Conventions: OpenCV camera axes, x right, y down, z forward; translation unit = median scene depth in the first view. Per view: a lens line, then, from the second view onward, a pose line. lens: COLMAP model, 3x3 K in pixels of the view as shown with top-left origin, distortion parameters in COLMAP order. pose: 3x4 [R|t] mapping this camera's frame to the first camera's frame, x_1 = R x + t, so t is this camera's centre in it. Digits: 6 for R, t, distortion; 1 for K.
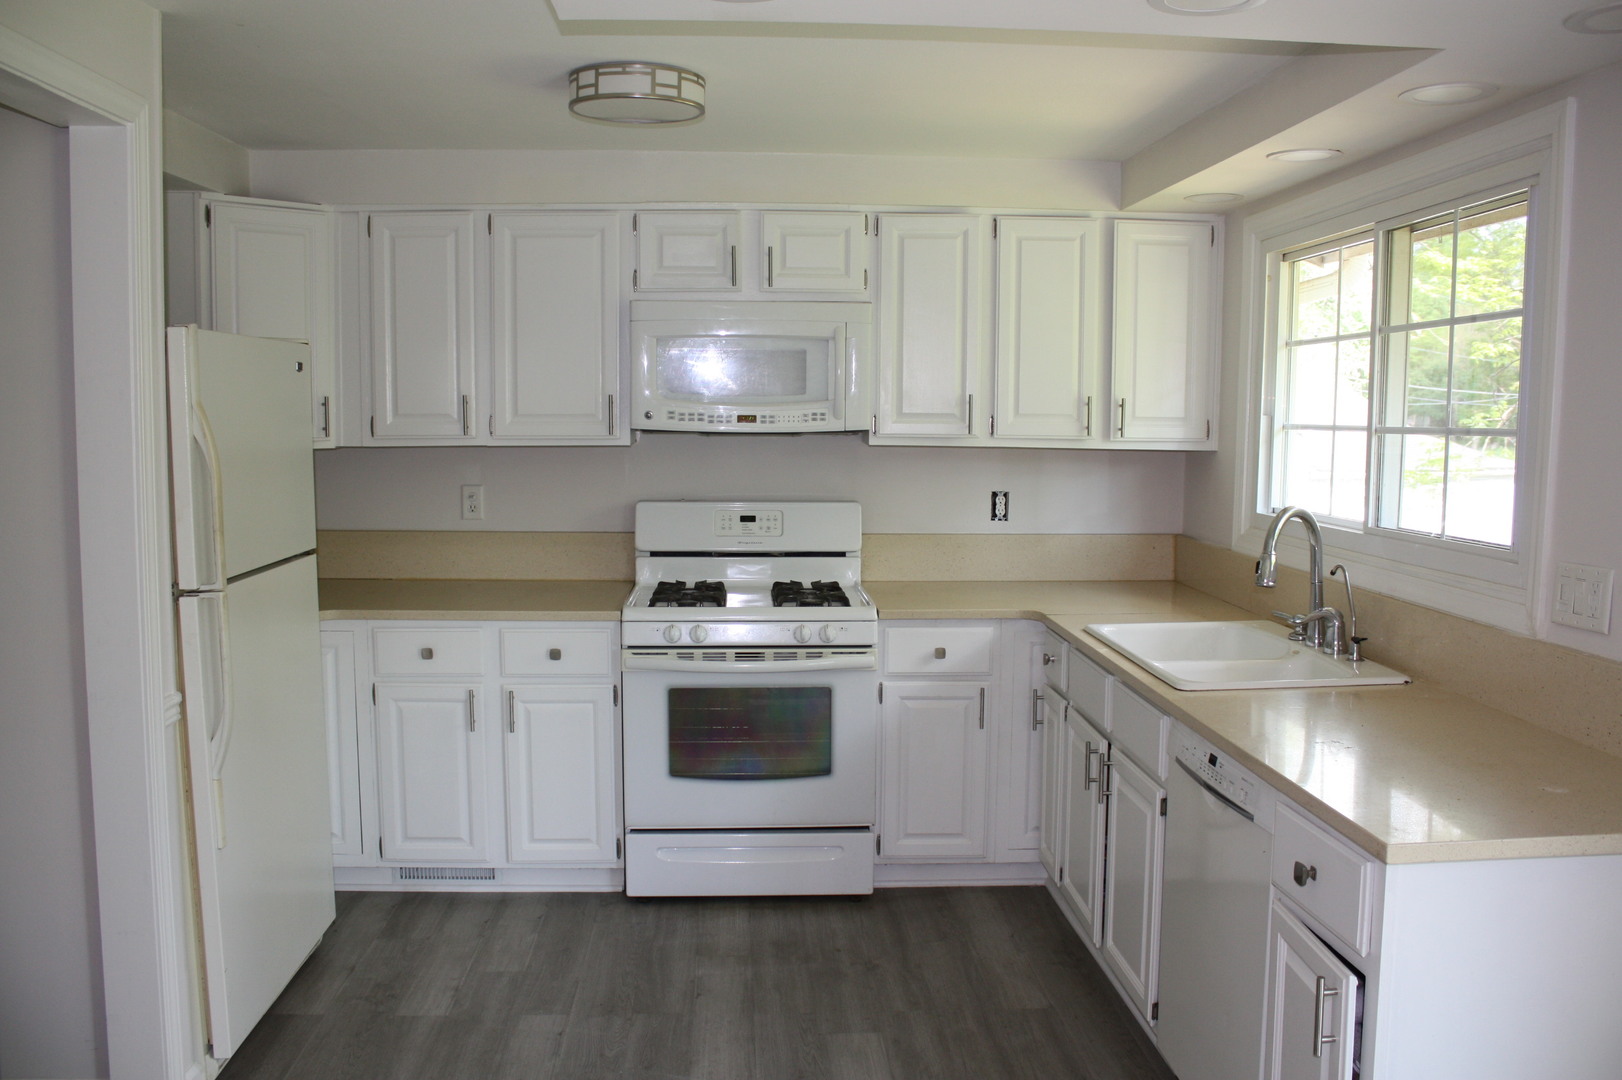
lens RADIAL K [[1319.9, 0, 811.0], [0, 1319.9, 540.0], [0, 0, 1]] dist [-0.170633, 0.103643]
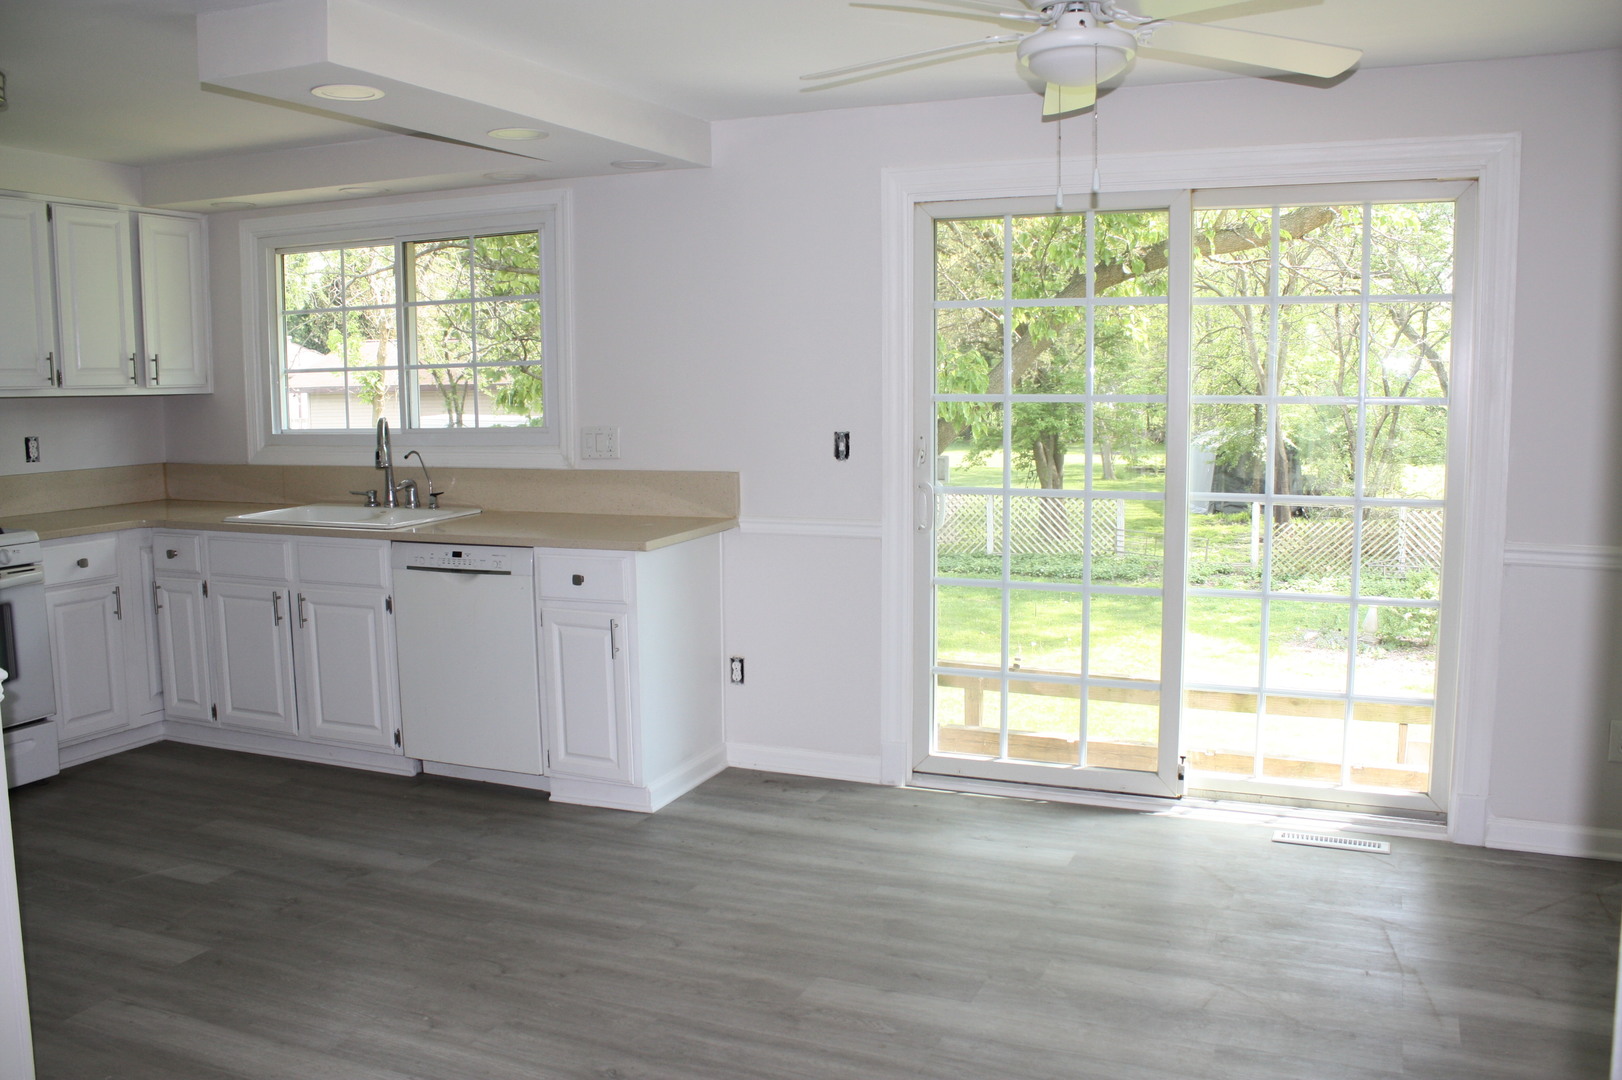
lens RADIAL K [[1319.9, 0, 811.0], [0, 1319.9, 540.0], [0, 0, 1]] dist [-0.170633, 0.103643]
pose [[0.449463, -0.116013, 0.885734, -0.608468], [0.092215, 0.992259, 0.083172, 0.028324], [-0.888527, 0.044296, 0.456682, -0.130436]]
